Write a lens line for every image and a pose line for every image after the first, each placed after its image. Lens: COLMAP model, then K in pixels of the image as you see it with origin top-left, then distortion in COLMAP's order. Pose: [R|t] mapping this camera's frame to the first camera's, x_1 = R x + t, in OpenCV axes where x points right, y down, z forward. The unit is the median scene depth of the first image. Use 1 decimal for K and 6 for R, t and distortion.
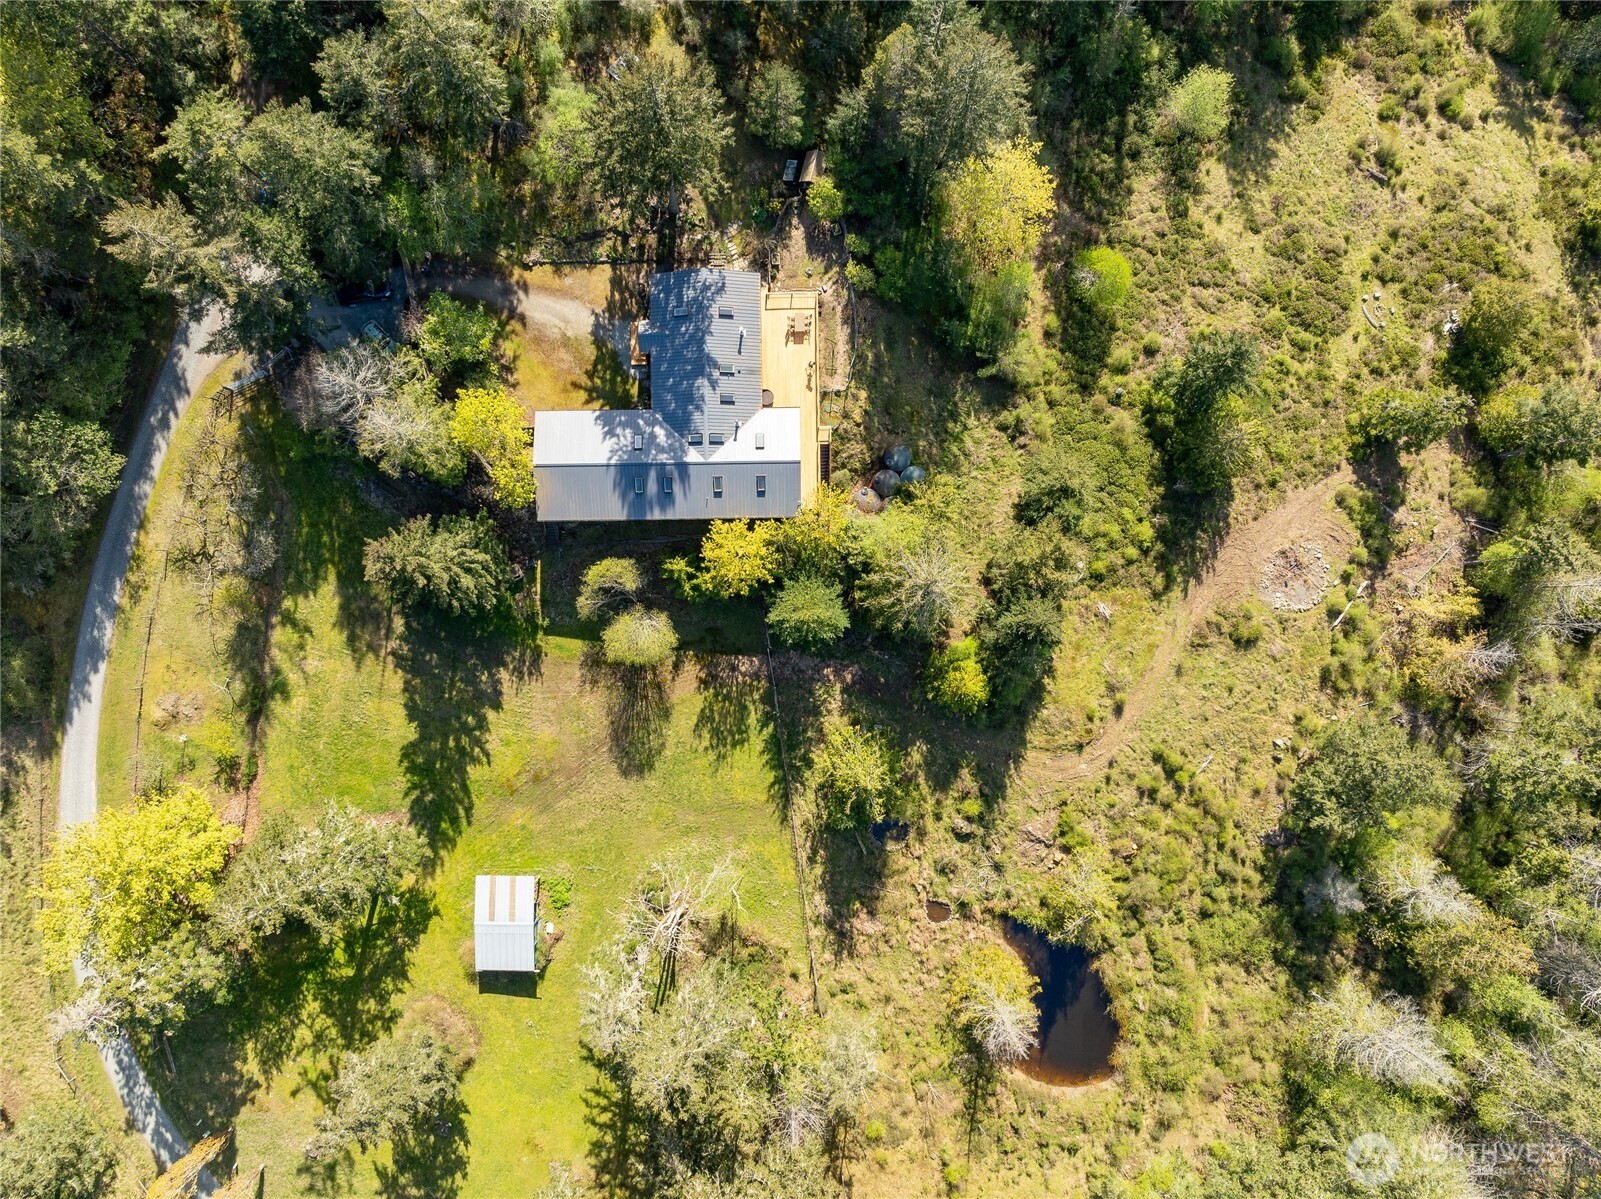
lens RADIAL K [[1124.4, 0, 805.3], [0, 1124.4, 599.0], [0, 0, 1]] dist [-0.026241, -0.001552]
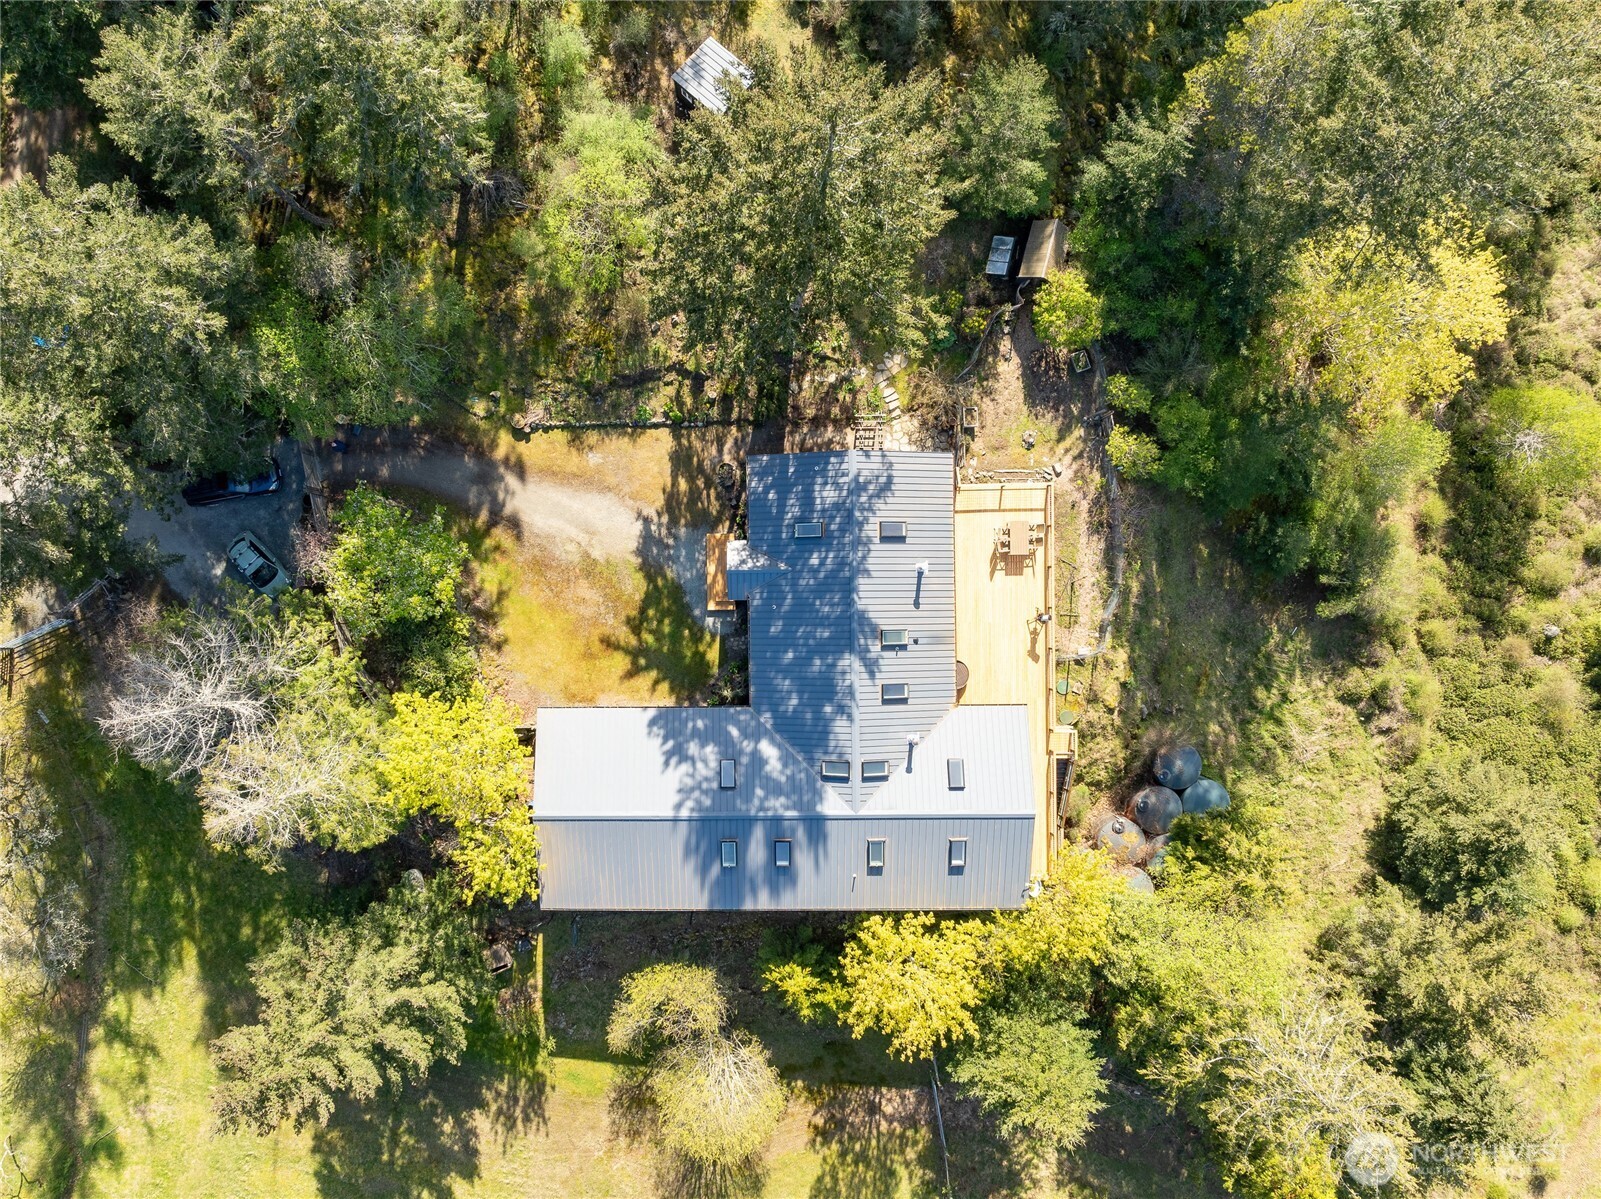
lens RADIAL K [[1131.3, 0, 723.8], [0, 1131.3, 598.3], [0, 0, 1]] dist [-0.021377, -0.005091]
pose [[0.999235, 0.001435, -0.039074, -0.126410], [-0.000868, 0.999894, 0.014531, -0.223955], [0.039090, -0.014486, 0.999131, 0.444354]]
